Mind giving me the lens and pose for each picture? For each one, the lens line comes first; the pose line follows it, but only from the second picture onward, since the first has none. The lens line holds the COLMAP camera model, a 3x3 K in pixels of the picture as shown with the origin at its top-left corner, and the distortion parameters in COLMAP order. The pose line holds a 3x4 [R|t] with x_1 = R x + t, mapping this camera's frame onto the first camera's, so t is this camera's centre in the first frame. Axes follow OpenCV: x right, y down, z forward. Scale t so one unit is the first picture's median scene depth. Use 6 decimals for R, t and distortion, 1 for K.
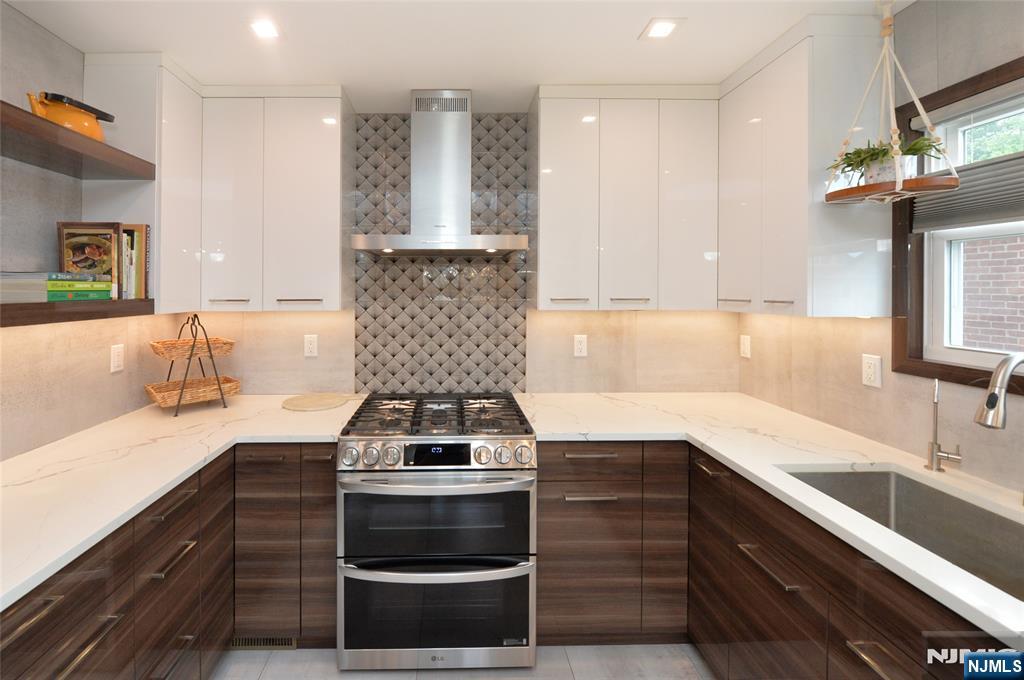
lens RADIAL K [[470.5, 0, 511.8], [0, 470.5, 286.5], [0, 0, 1]] dist [-0.011620, 0.000277]
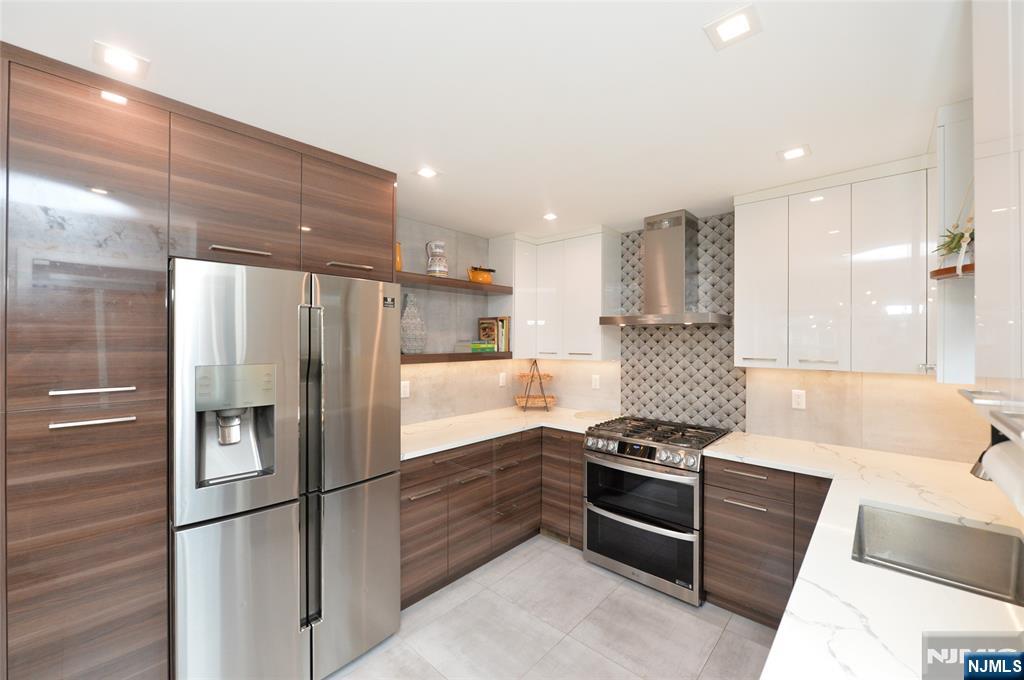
lens RADIAL K [[411.9, 0, 512.0], [0, 411.9, 340.0], [0, 0, 1]] dist [0.000193, 0.000052]
pose [[0.728684, 0.003856, -0.684839, 0.495105], [-0.004096, 0.999991, 0.001272, -0.028054], [0.684838, 0.001878, 0.728693, -0.341189]]
